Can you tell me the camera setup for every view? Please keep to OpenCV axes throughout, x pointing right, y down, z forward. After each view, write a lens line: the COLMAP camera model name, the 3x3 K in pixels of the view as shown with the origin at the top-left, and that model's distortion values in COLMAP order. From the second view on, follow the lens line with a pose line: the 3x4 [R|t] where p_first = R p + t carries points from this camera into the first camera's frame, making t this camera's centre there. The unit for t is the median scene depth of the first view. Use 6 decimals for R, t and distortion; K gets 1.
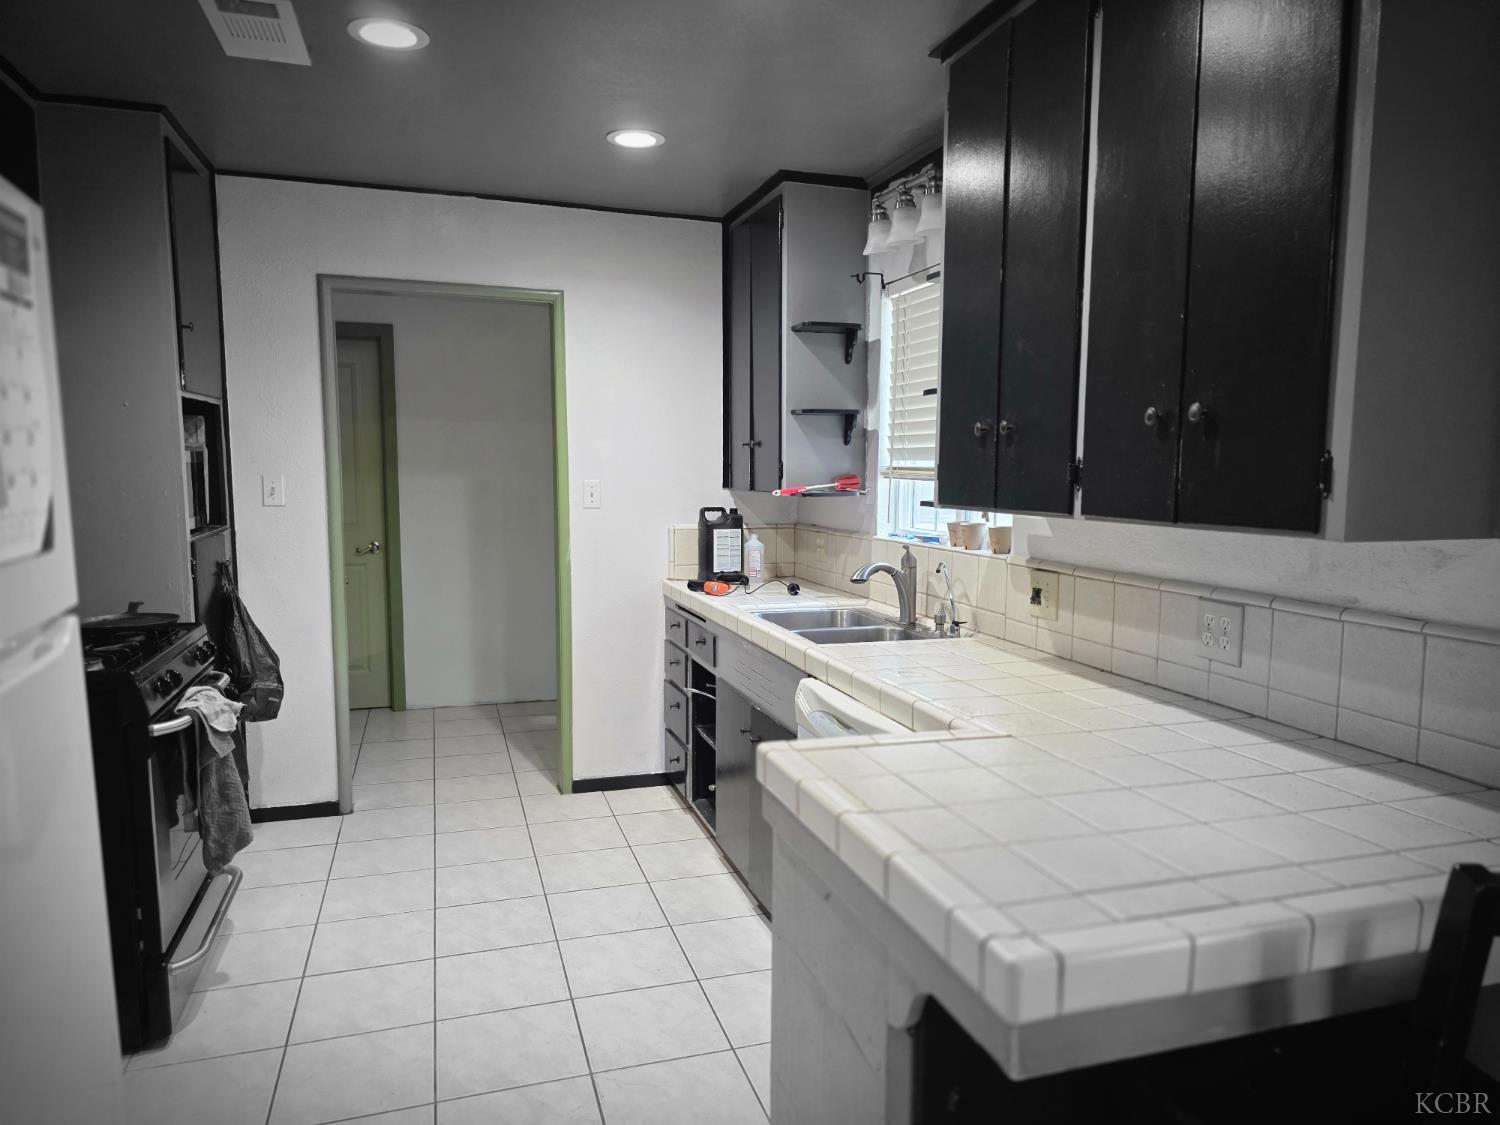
lens RADIAL K [[1009.6, 0, 759.1], [0, 1009.6, 574.1], [0, 0, 1]] dist [0.065182, -0.045307]
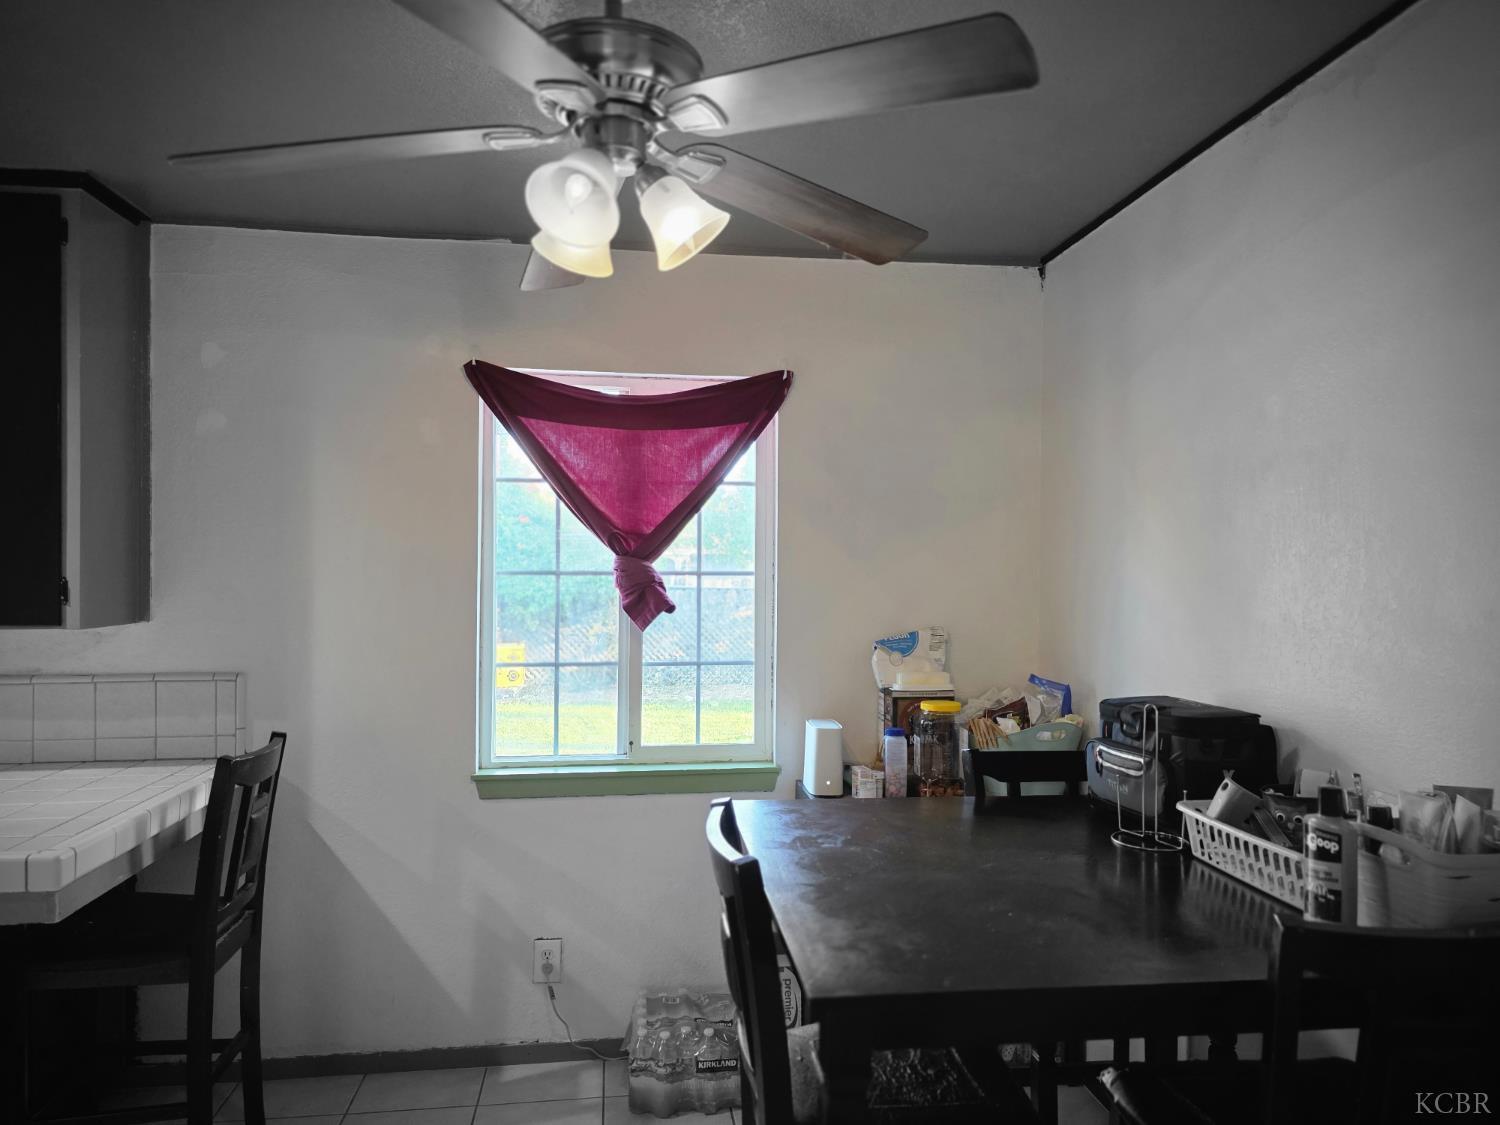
lens RADIAL K [[1011.5, 0, 750.1], [0, 1011.5, 561.6], [0, 0, 1]] dist [0.063479, -0.044661]
pose [[0.186980, 0.001043, 0.982363, -0.515589], [0.099878, 0.994797, -0.020067, 0.001454], [-0.977273, 0.101868, 0.185903, -0.243916]]
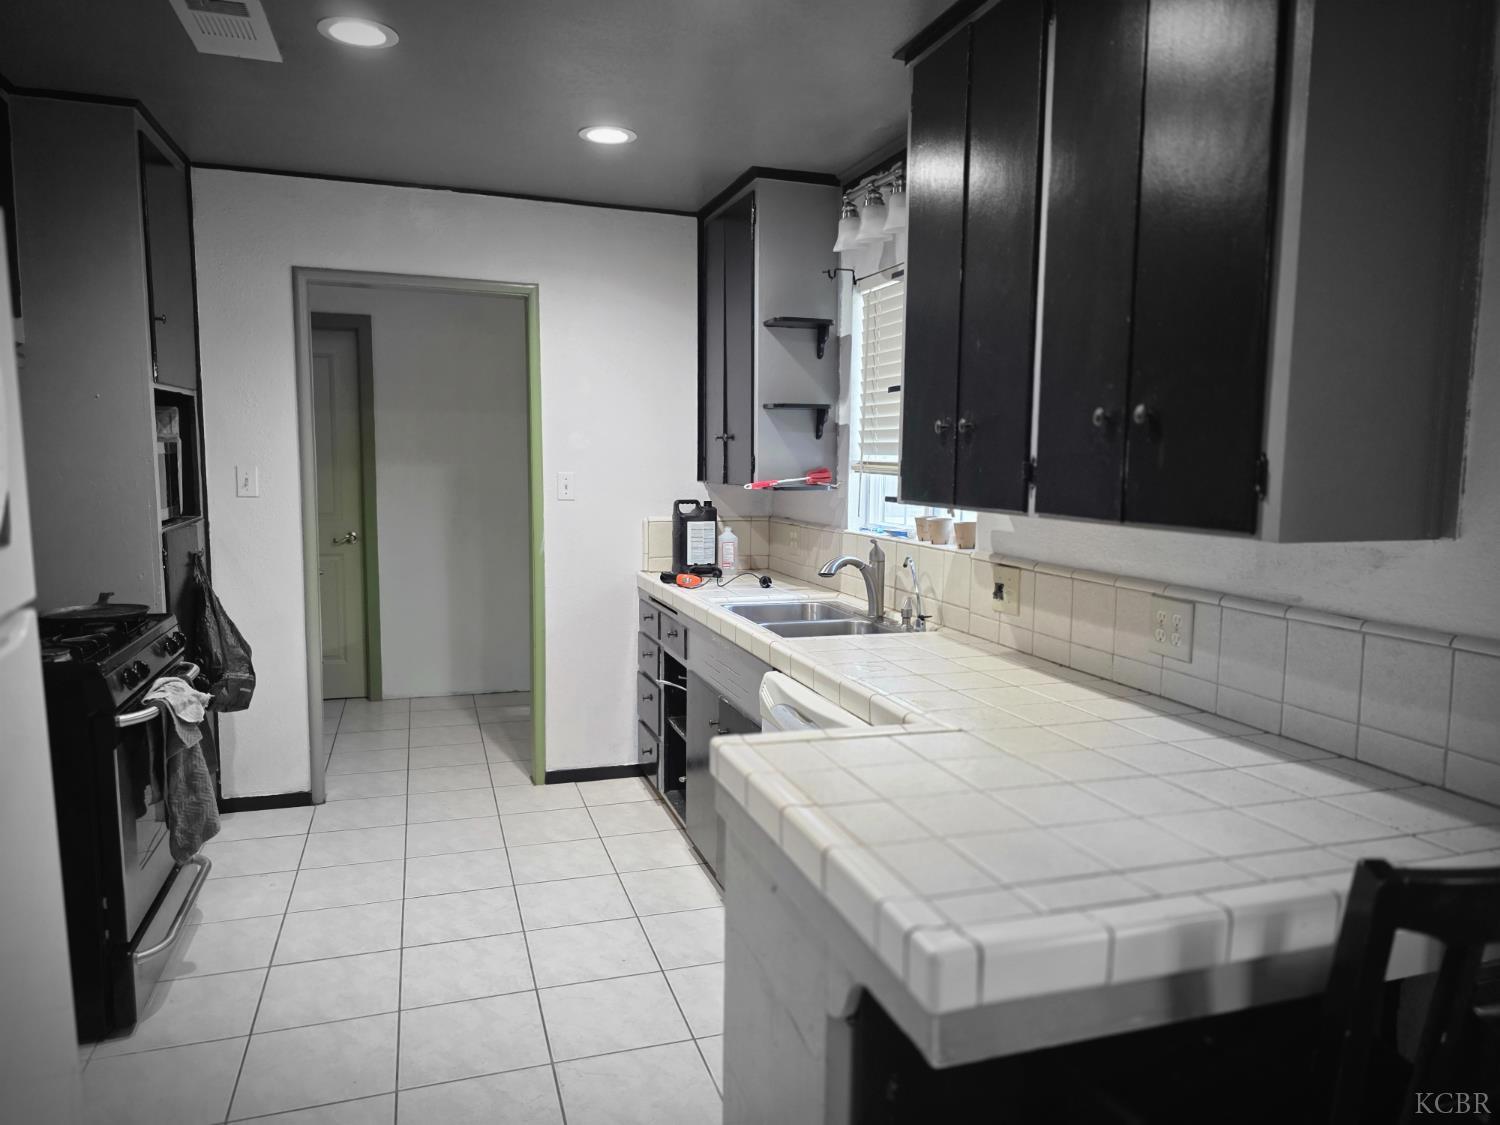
lens RADIAL K [[1011.5, 0, 750.1], [0, 1011.5, 561.6], [0, 0, 1]] dist [0.063479, -0.044661]
pose [[0.999980, 0.004637, 0.004193, 0.021497], [-0.004627, 0.999987, -0.002352, -0.004329], [-0.004204, 0.002333, 0.999988, -0.011272]]
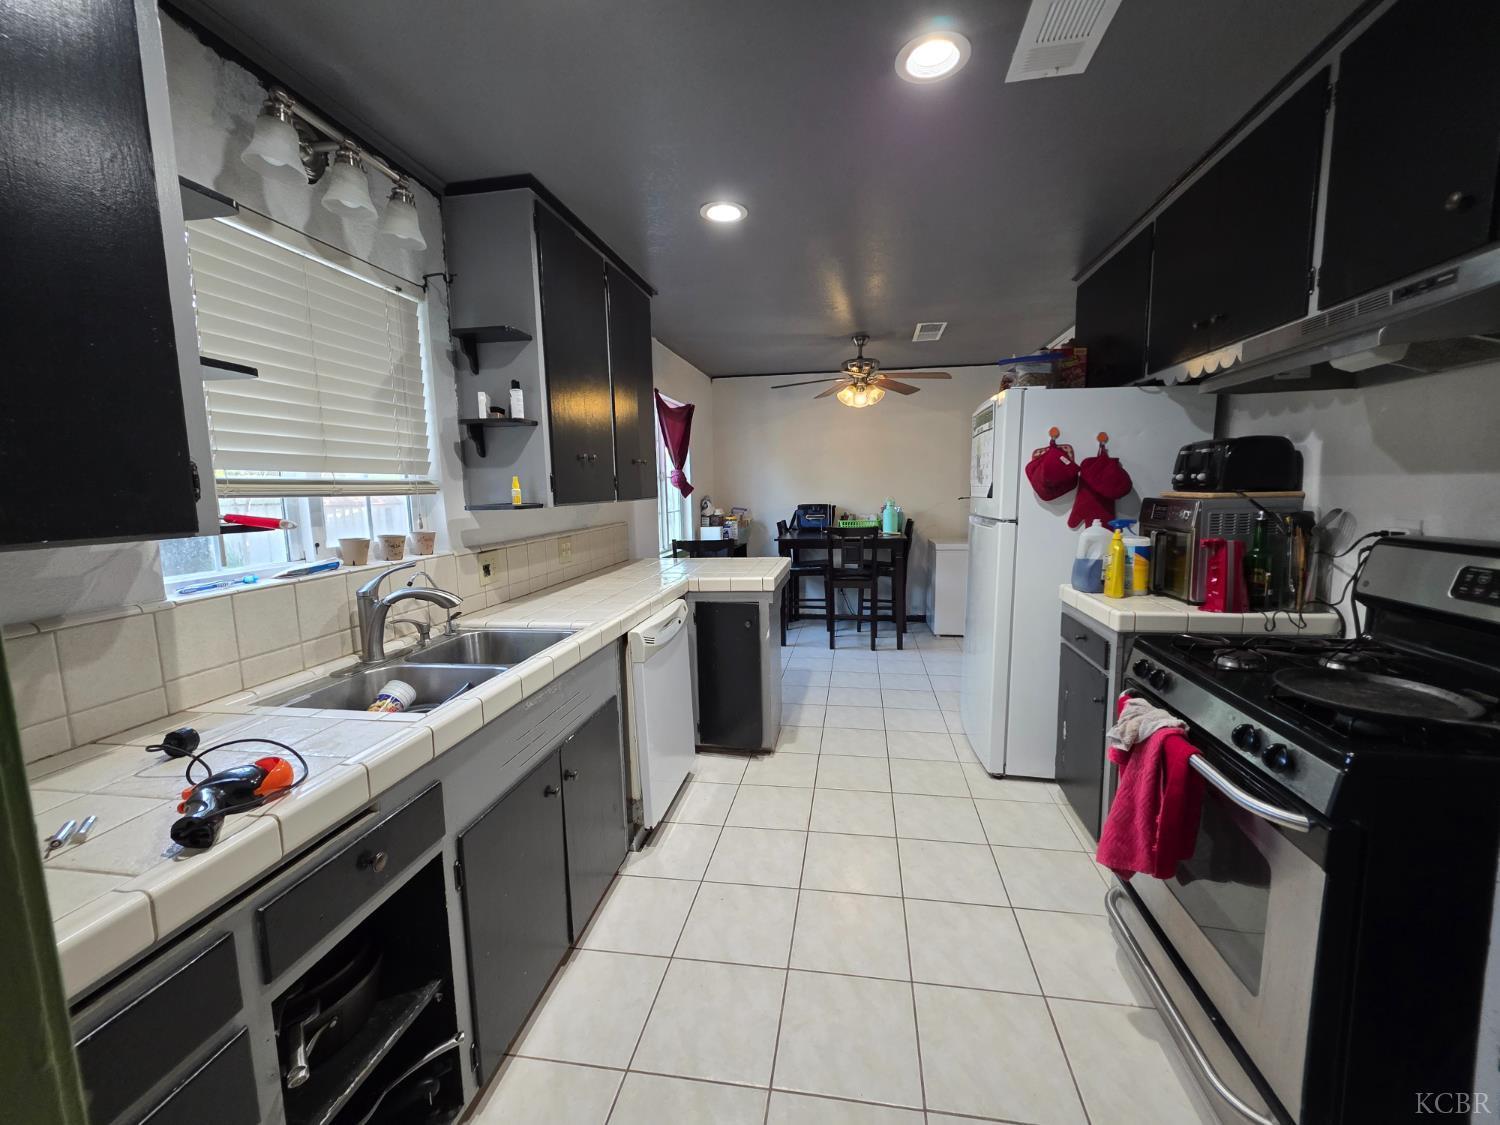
lens RADIAL K [[605.0, 0, 760.9], [0, 605.0, 559.8], [0, 0, 1]] dist [0.000629, 0.000103]
pose [[-0.892019, -0.044323, 0.449819, -0.467464], [0.062363, 0.973594, 0.219605, -0.160102], [-0.447674, 0.223944, -0.865700, 1.599056]]
